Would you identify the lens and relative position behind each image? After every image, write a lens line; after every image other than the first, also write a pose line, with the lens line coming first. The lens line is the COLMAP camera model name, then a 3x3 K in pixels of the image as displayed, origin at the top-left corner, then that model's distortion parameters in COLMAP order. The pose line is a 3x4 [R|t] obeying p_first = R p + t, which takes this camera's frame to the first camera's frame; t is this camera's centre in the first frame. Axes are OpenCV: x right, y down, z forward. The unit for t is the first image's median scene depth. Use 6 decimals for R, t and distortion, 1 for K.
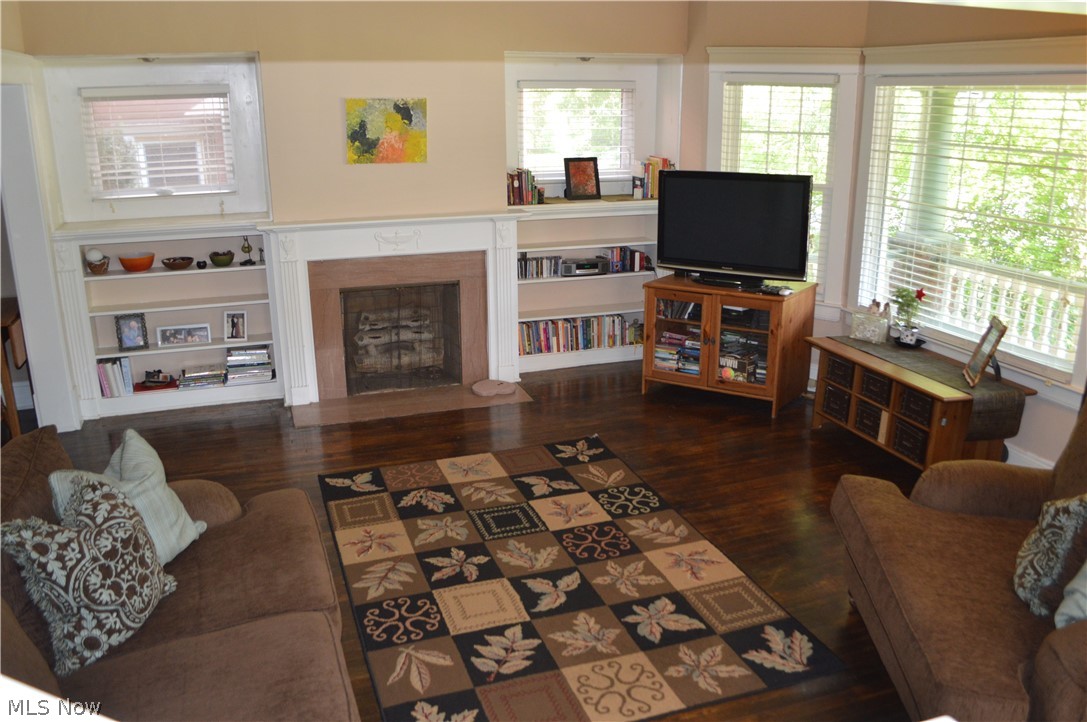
lens RADIAL K [[906.9, 0, 542.8], [0, 906.9, 361.5], [0, 0, 1]] dist [-0.066505, 0.007951]
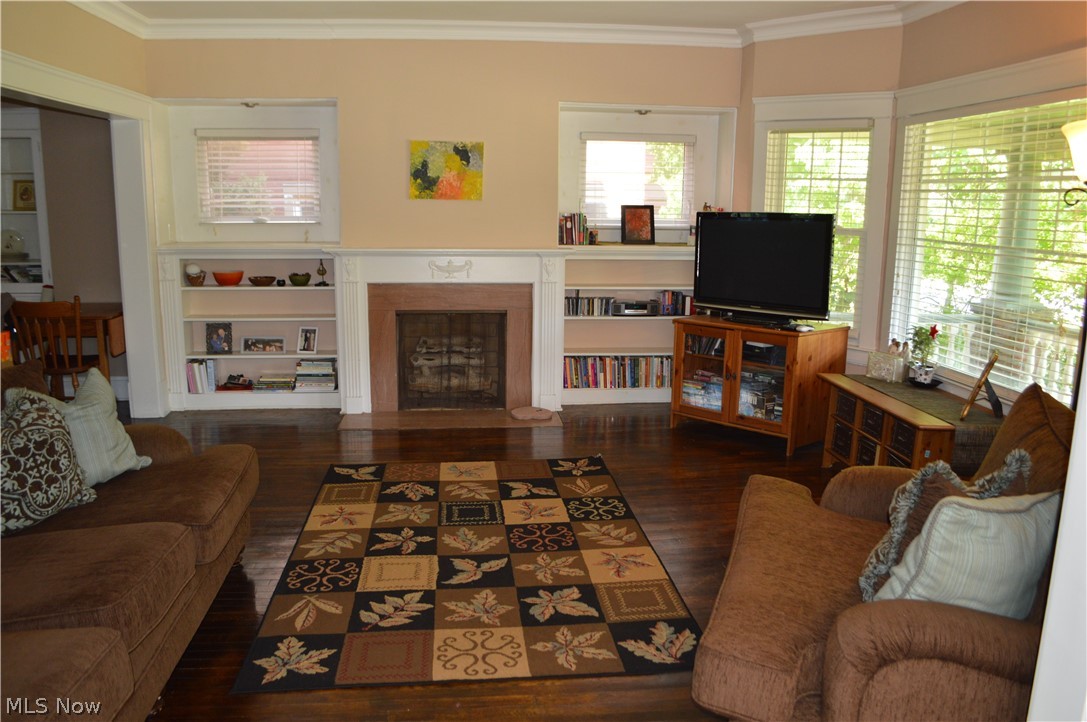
lens RADIAL K [[860.4, 0, 544.1], [0, 860.4, 364.1], [0, 0, 1]] dist [-0.060002, -0.006635]
pose [[0.975337, 0.058307, -0.212879, 0.187236], [-0.078991, 0.992806, -0.089979, 0.067380], [0.206101, 0.104575, 0.972927, 0.026528]]
